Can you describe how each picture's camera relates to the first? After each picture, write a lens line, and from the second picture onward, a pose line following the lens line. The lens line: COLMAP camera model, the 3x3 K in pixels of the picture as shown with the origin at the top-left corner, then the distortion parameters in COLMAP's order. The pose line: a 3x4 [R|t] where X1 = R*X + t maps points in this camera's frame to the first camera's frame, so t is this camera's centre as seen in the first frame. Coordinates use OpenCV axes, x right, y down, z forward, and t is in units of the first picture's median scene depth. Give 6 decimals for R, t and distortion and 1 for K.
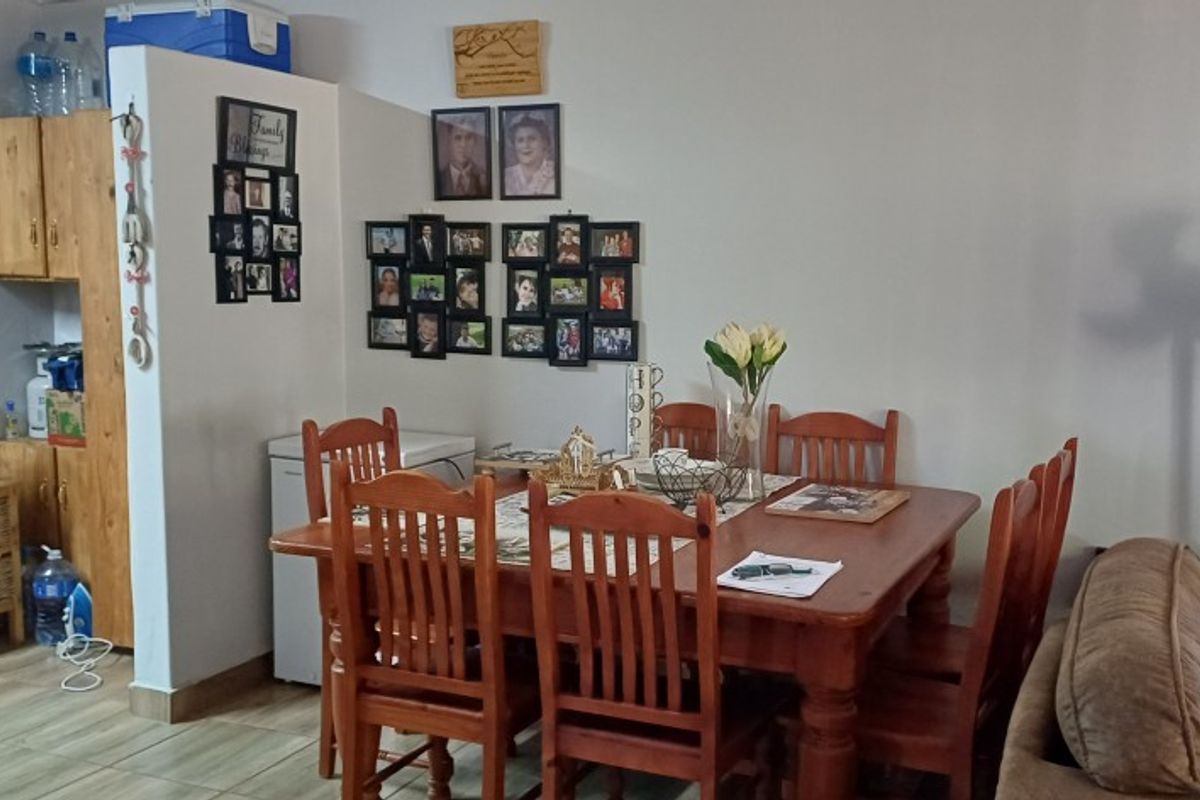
lens RADIAL K [[1285.7, 0, 599.3], [0, 1285.7, 423.5], [0, 0, 1]] dist [0.087255, -0.009895]
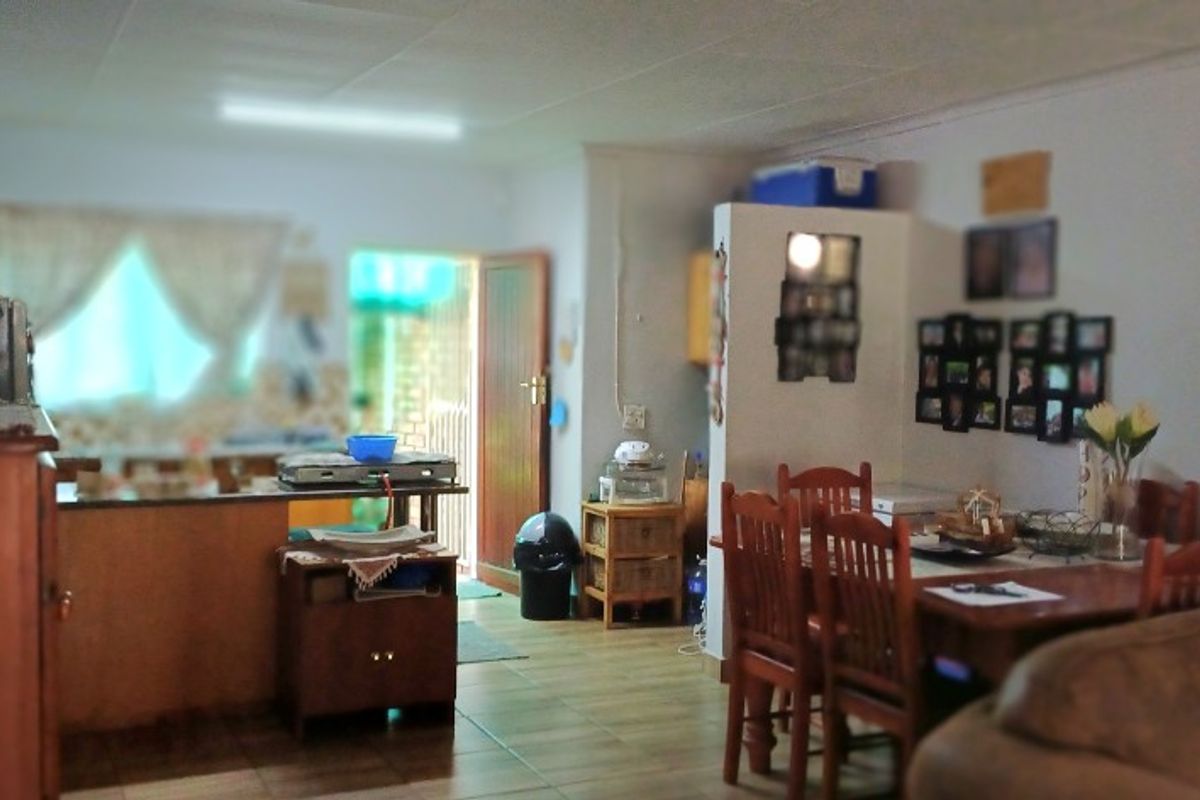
lens RADIAL K [[1285.7, 0, 599.3], [0, 1285.7, 423.5], [0, 0, 1]] dist [0.087255, -0.009895]
pose [[0.763746, 0.041037, -0.644211, 0.407320], [-0.090112, 0.994983, -0.043450, 0.025550], [0.639196, 0.091236, 0.763612, -0.140252]]
